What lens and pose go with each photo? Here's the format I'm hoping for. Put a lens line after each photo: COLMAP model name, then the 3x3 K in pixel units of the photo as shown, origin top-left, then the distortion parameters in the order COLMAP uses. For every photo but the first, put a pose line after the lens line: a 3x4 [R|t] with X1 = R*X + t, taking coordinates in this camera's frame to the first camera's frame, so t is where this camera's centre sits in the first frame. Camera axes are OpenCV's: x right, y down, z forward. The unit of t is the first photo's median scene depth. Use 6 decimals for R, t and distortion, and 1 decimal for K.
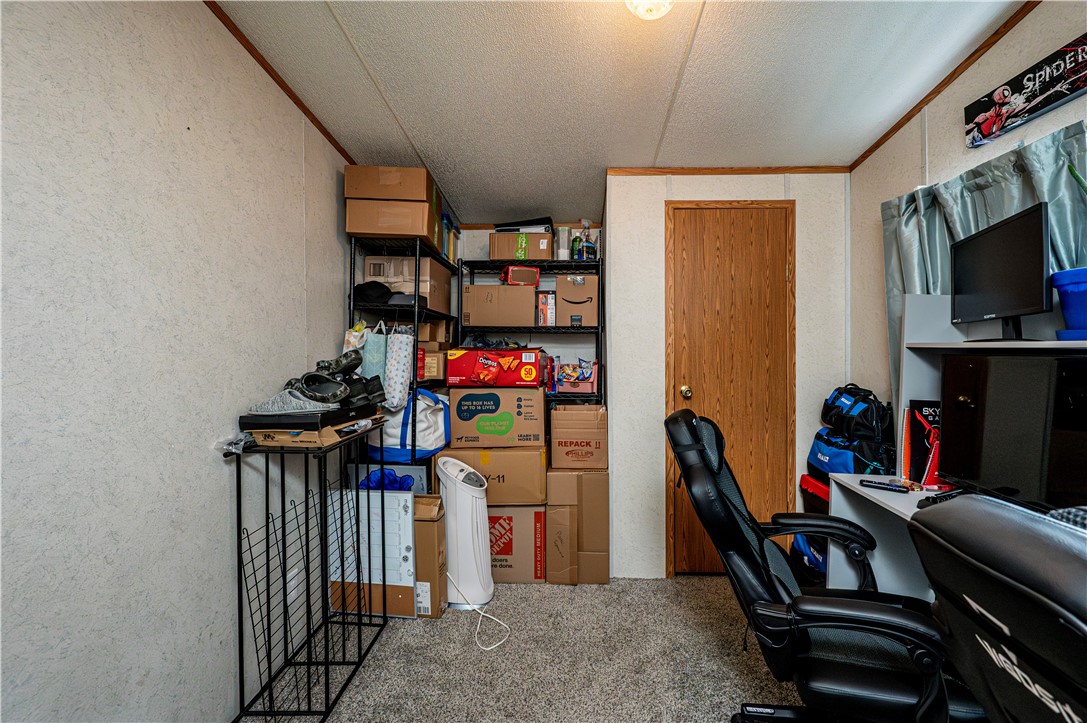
lens RADIAL K [[441.7, 0, 543.5], [0, 441.7, 344.9], [0, 0, 1]] dist [-0.000348, -0.000006]
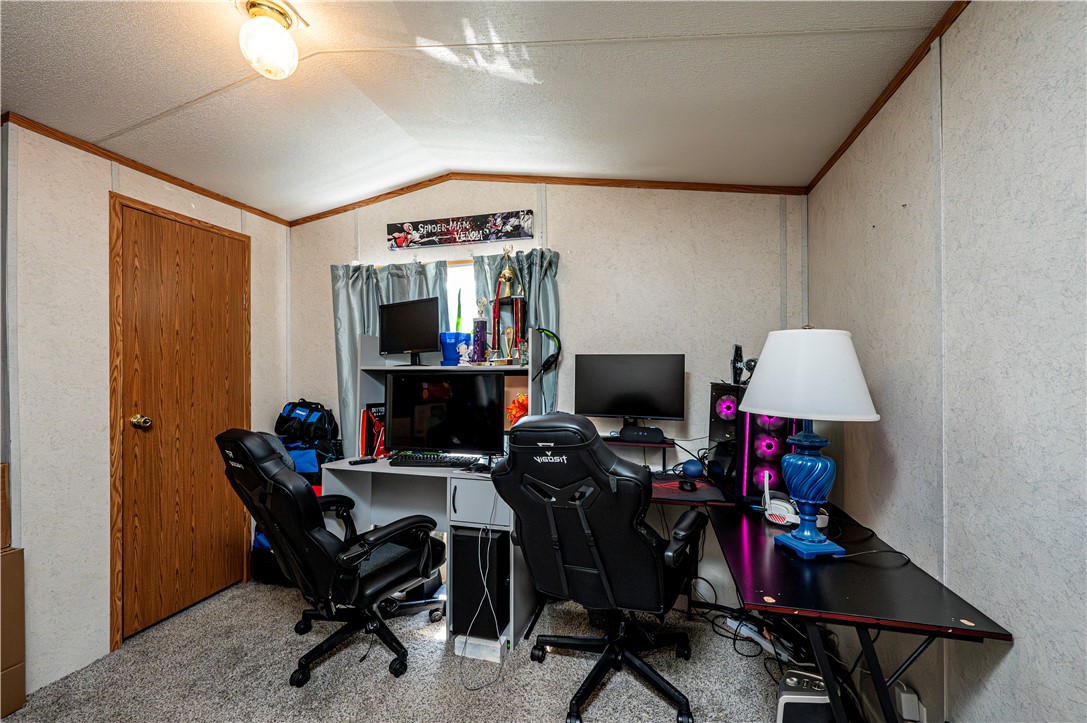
lens RADIAL K [[433.7, 0, 544.6], [0, 433.7, 357.5], [0, 0, 1]] dist [-0.001326, -0.000150]
pose [[0.249215, 0.025966, 0.968100, -0.441118], [-0.002476, 0.999654, -0.026175, 0.002055], [-0.968445, 0.004126, 0.249194, 0.027082]]
